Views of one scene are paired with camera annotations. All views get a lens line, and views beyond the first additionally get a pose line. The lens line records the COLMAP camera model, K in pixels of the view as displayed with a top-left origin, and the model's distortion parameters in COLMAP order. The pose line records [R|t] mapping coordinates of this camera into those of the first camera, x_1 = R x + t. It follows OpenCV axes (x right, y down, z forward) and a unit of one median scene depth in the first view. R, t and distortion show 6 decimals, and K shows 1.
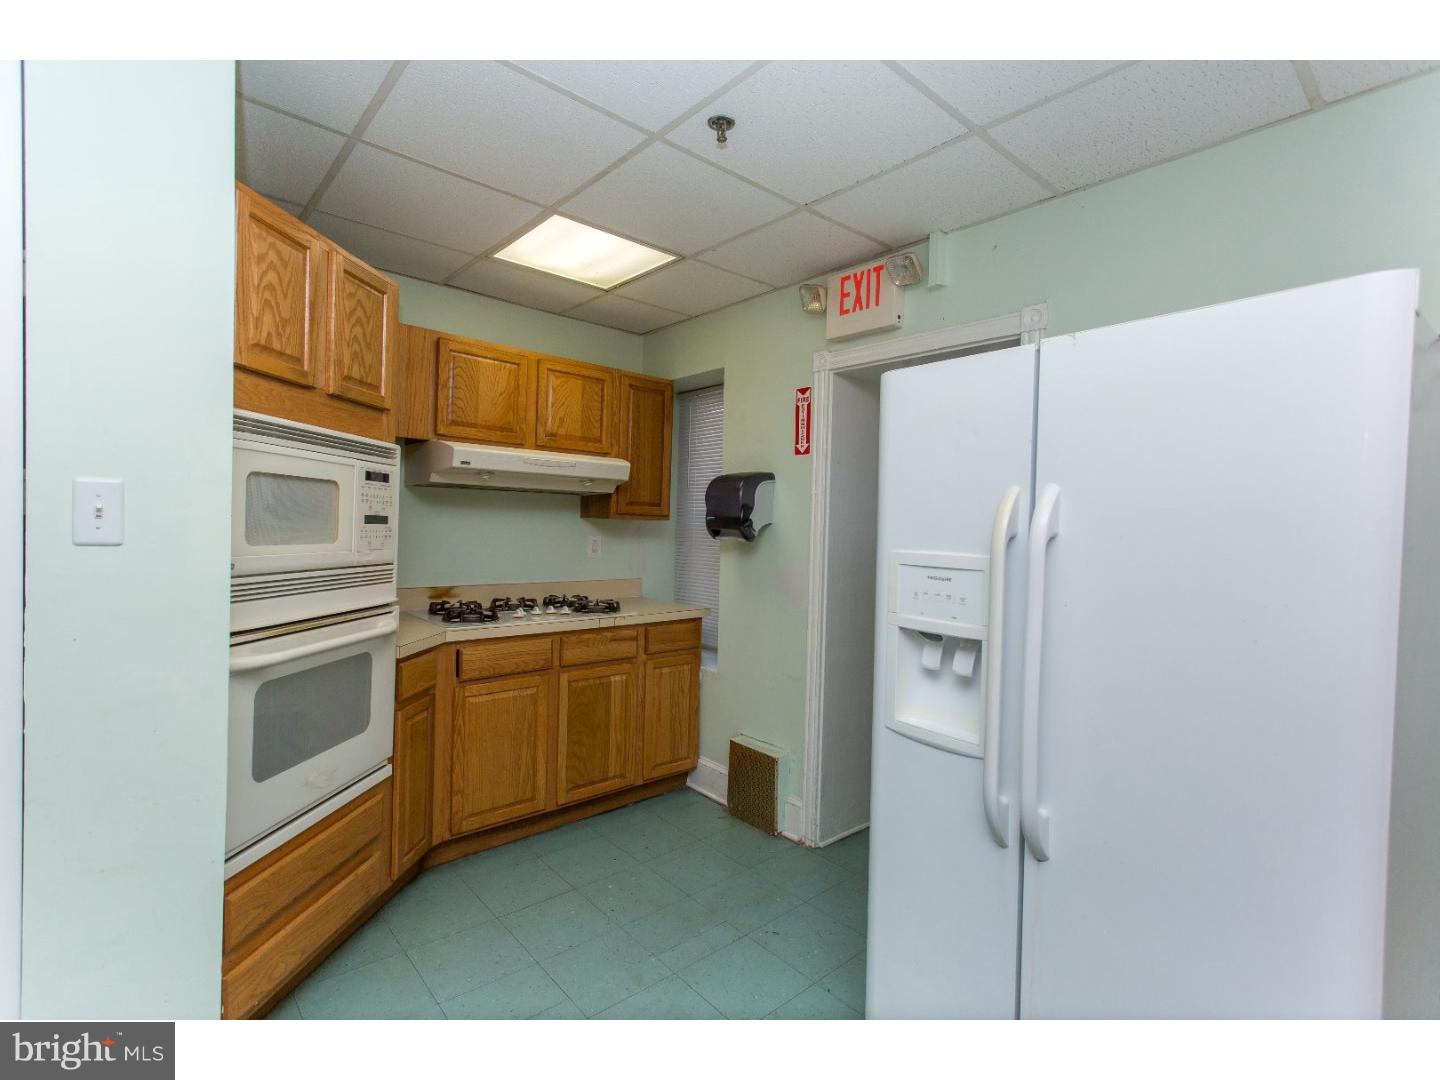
lens RADIAL K [[680.0, 0, 720.0], [0, 680.0, 540.0], [0, 0, 1]] dist [-0.000974, 0.000012]
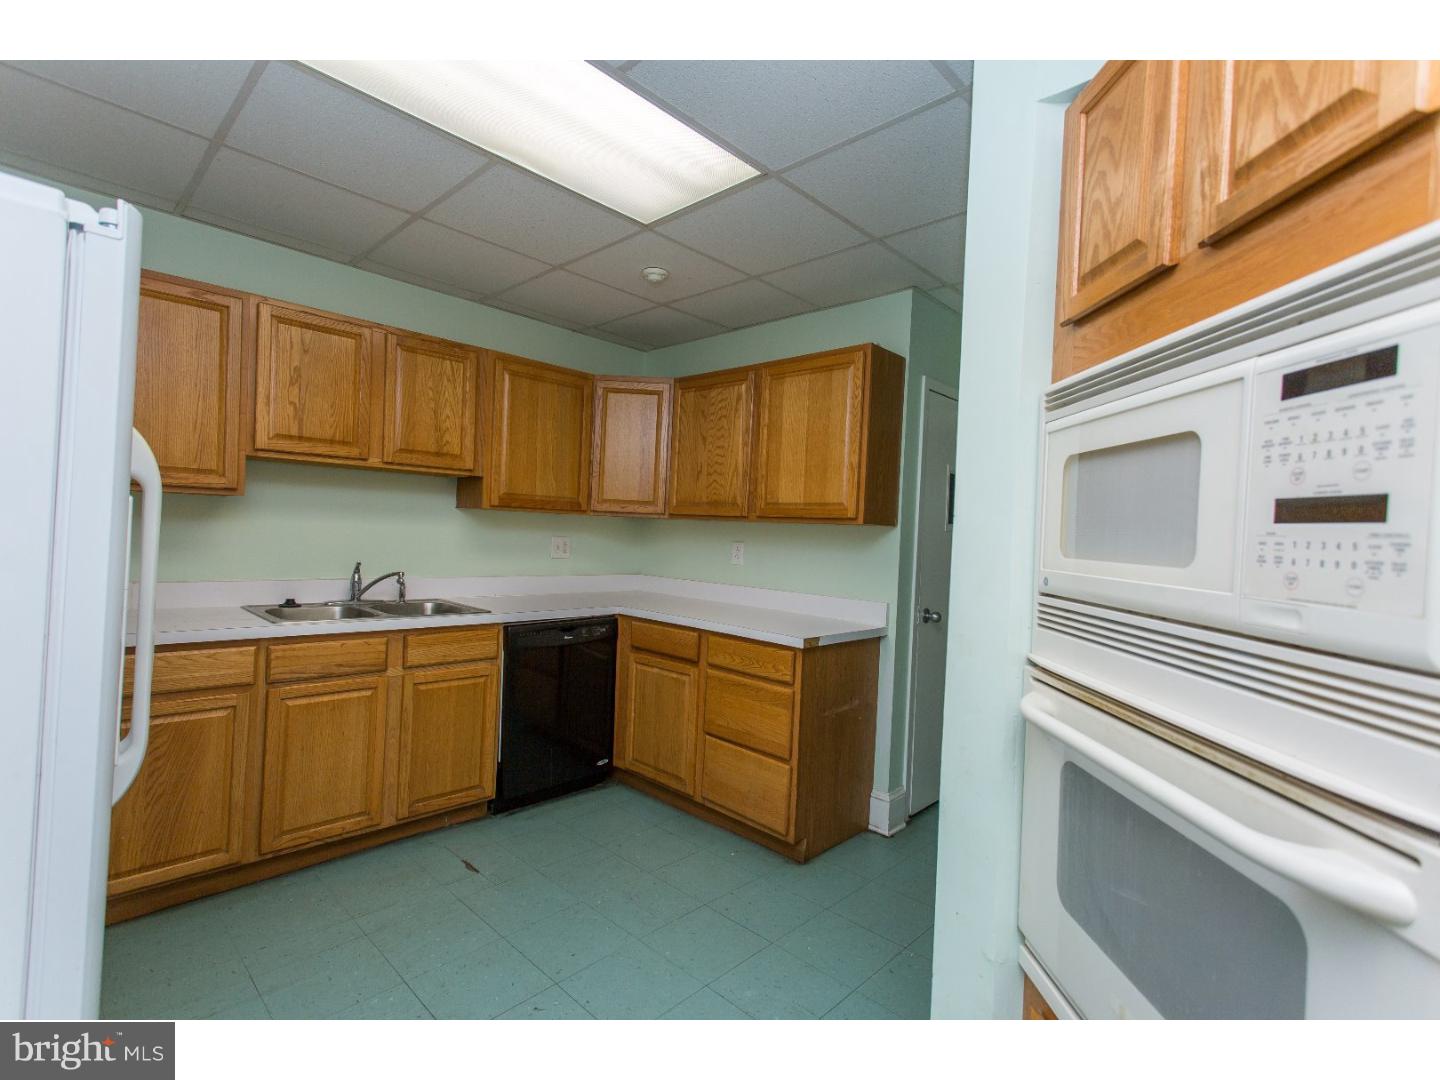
lens RADIAL K [[680.0, 0, 720.0], [0, 680.0, 540.0], [0, 0, 1]] dist [-0.000974, 0.000012]
pose [[-0.994139, -0.076091, -0.076796, -0.161646], [-0.078617, 0.996440, 0.030429, -0.002713], [0.074207, 0.036288, -0.996582, 1.039723]]
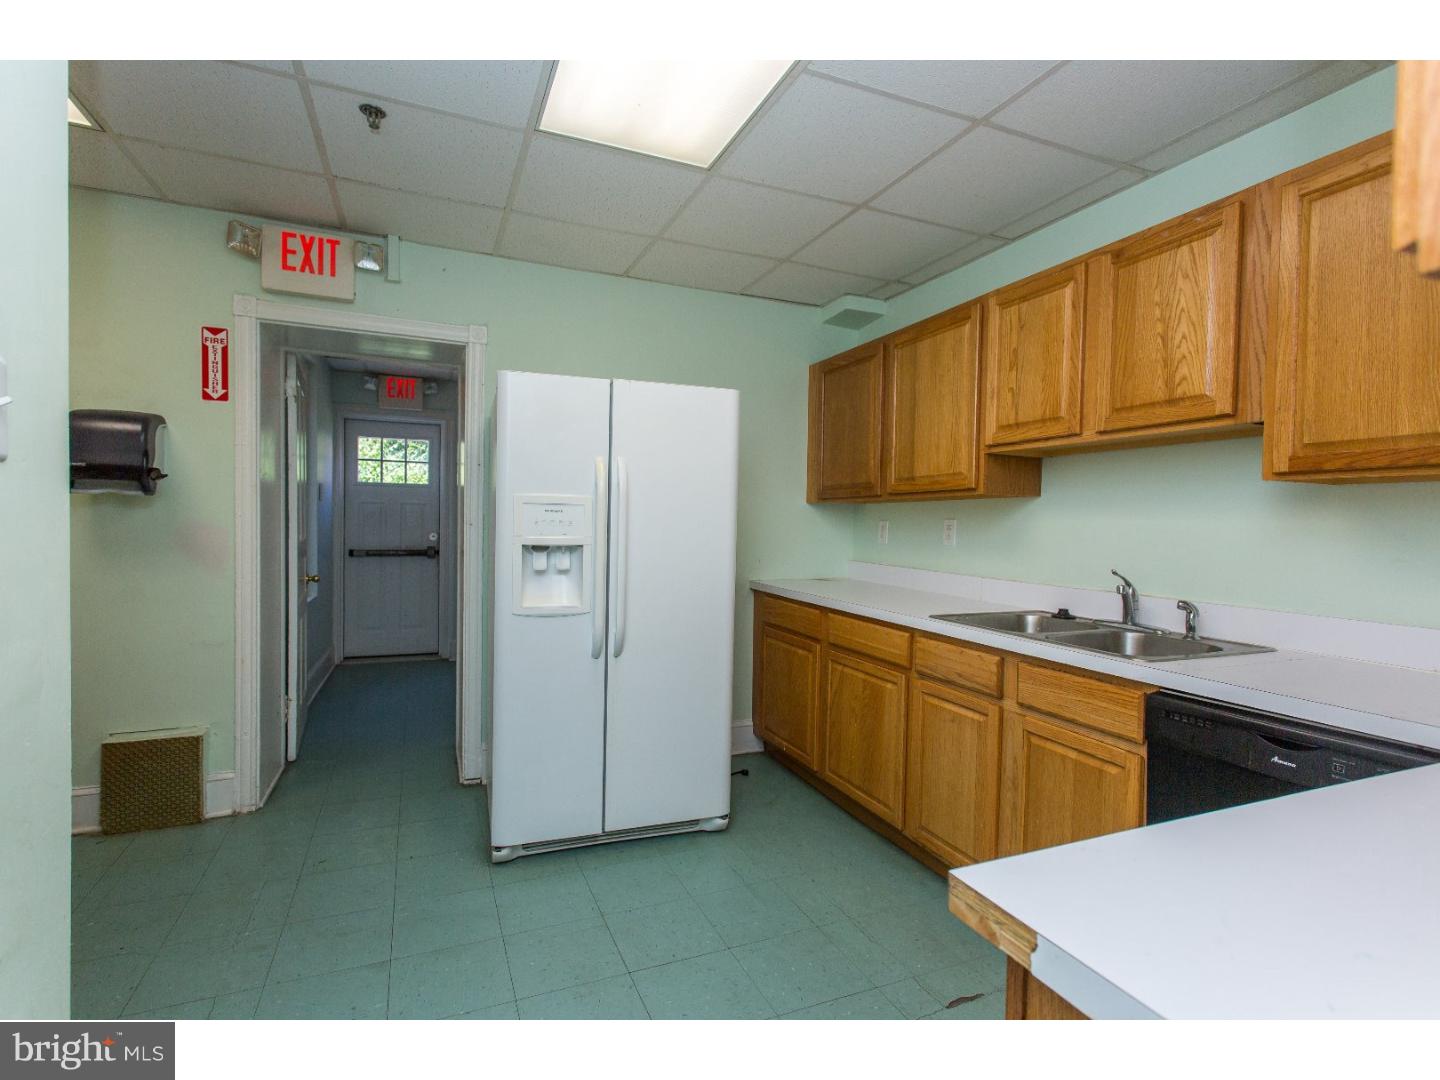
lens RADIAL K [[680.0, 0, 720.0], [0, 680.0, 540.0], [0, 0, 1]] dist [-0.000974, 0.000012]
pose [[0.315754, -0.054032, 0.947301, -0.608827], [0.013934, 0.998534, 0.052310, 0.026903], [-0.948739, -0.003318, 0.316044, 0.068754]]
